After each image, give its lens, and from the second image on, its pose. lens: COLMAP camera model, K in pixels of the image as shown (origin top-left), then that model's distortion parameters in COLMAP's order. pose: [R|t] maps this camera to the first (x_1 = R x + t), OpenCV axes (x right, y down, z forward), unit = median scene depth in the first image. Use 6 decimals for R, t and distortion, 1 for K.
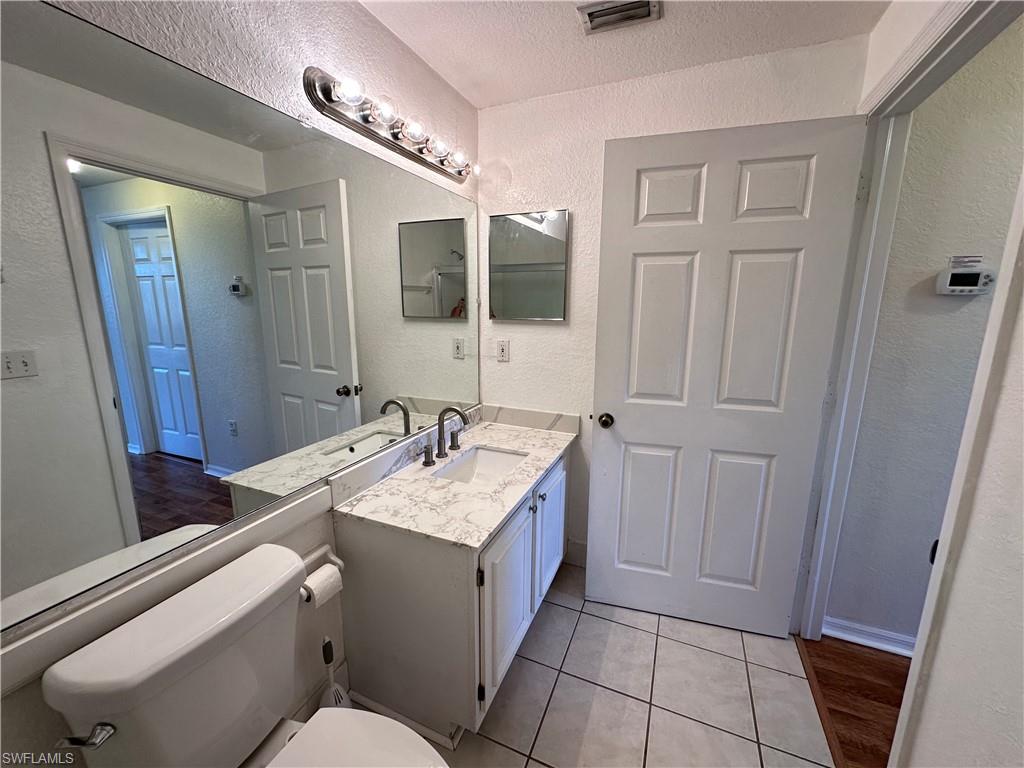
lens RADIAL K [[410.9, 0, 511.1], [0, 410.9, 383.4], [0, 0, 1]] dist [-0.003370, 0.001421]
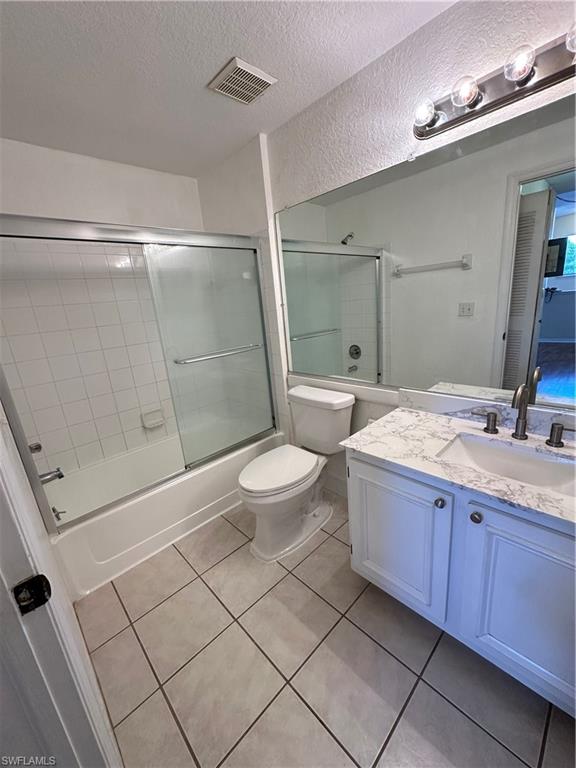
lens RADIAL K [[308.2, 0, 287.0], [0, 308.2, 383.6], [0, 0, 1]] dist [-0.003370, 0.001421]
pose [[-0.392486, 0.266369, -0.880342, 0.725703], [-0.095121, 0.940258, 0.326906, -0.131268], [0.914826, 0.212045, -0.343701, 0.891355]]
